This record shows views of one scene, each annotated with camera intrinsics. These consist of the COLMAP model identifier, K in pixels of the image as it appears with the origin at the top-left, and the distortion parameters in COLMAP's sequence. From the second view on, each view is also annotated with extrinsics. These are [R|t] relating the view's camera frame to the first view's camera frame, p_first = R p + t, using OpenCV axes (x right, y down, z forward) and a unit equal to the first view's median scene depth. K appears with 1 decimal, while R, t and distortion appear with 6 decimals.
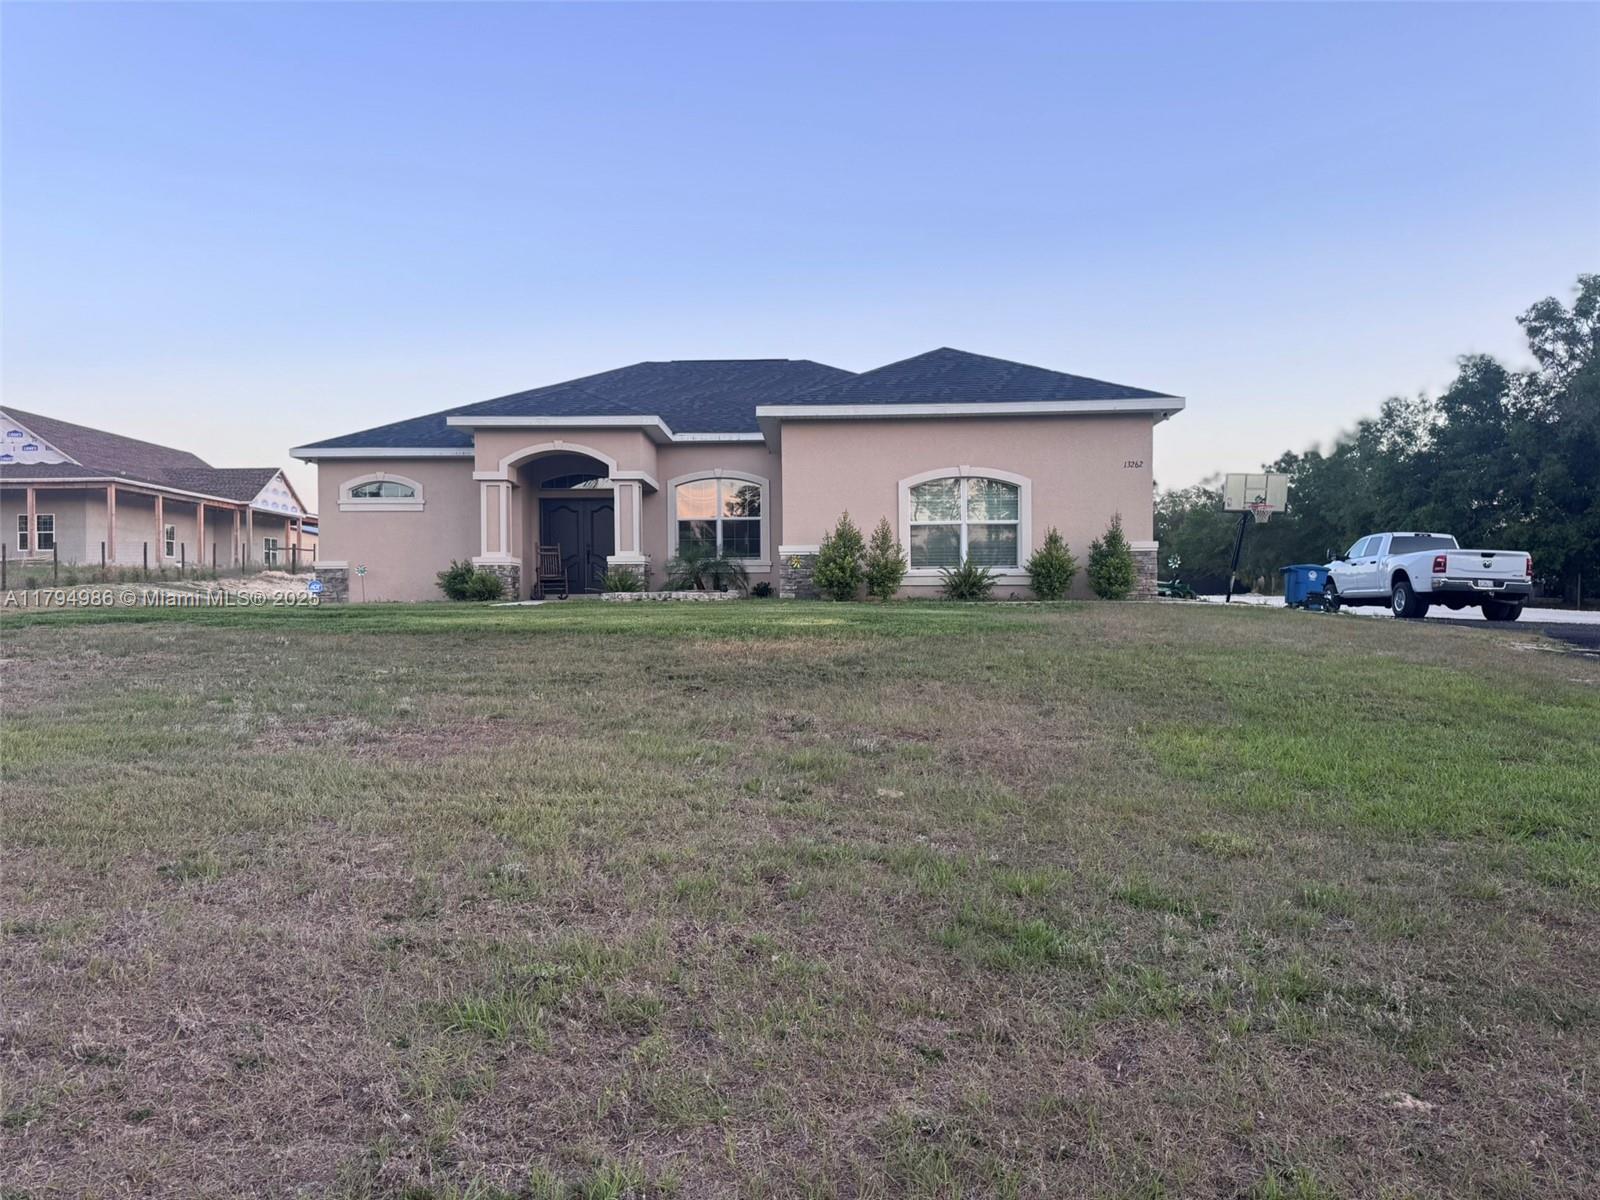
lens RADIAL K [[1123.7, 0, 805.3], [0, 1123.7, 607.1], [0, 0, 1]] dist [0.068885, -0.063787]
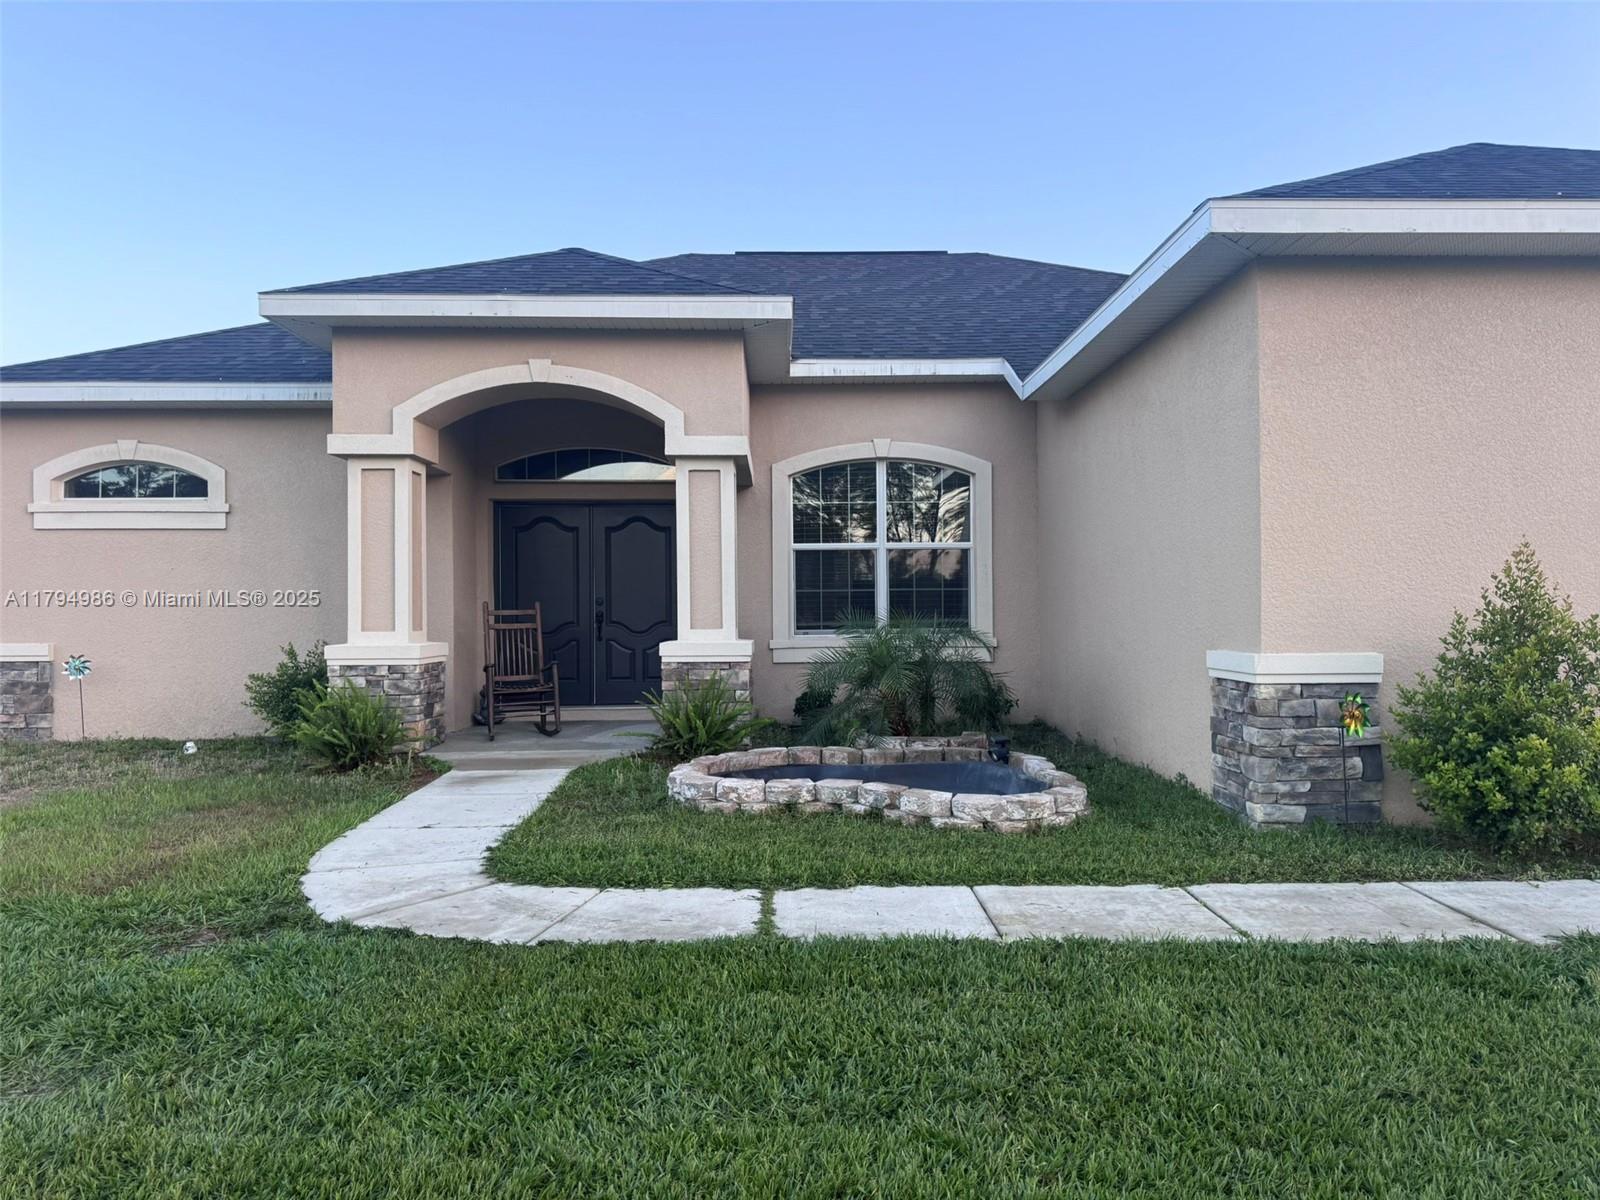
lens RADIAL K [[1123.7, 0, 806.0], [0, 1123.7, 601.6], [0, 0, 1]] dist [0.068885, -0.063787]
pose [[0.999408, 0.001206, 0.034393, -0.131794], [-0.000985, 0.999979, -0.006431, -0.055472], [-0.034400, 0.006393, 0.999388, 0.567566]]
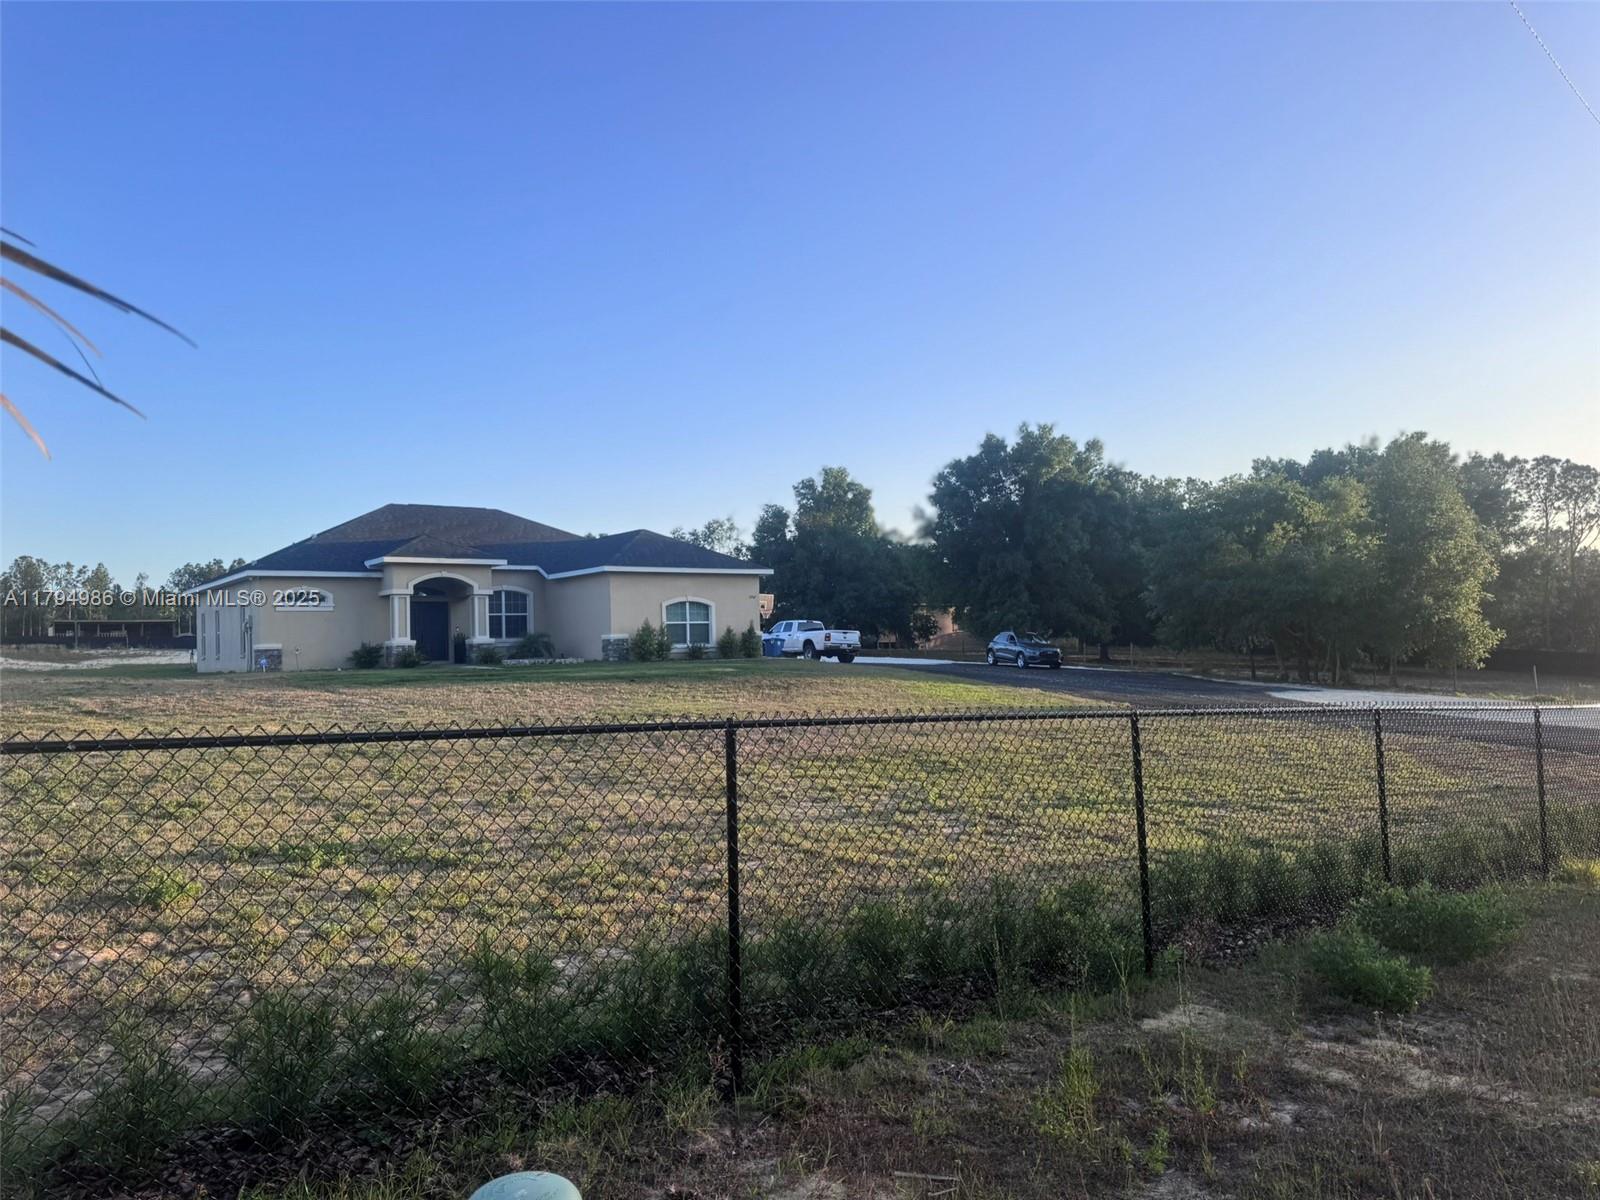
lens RADIAL K [[1123.7, 0, 813.7], [0, 1123.7, 601.2], [0, 0, 1]] dist [0.068885, -0.063787]
pose [[0.781377, 0.009132, 0.623992, -0.825371], [0.022773, 0.998810, -0.043134, -0.015454], [-0.623643, 0.047914, 0.780239, -0.664918]]
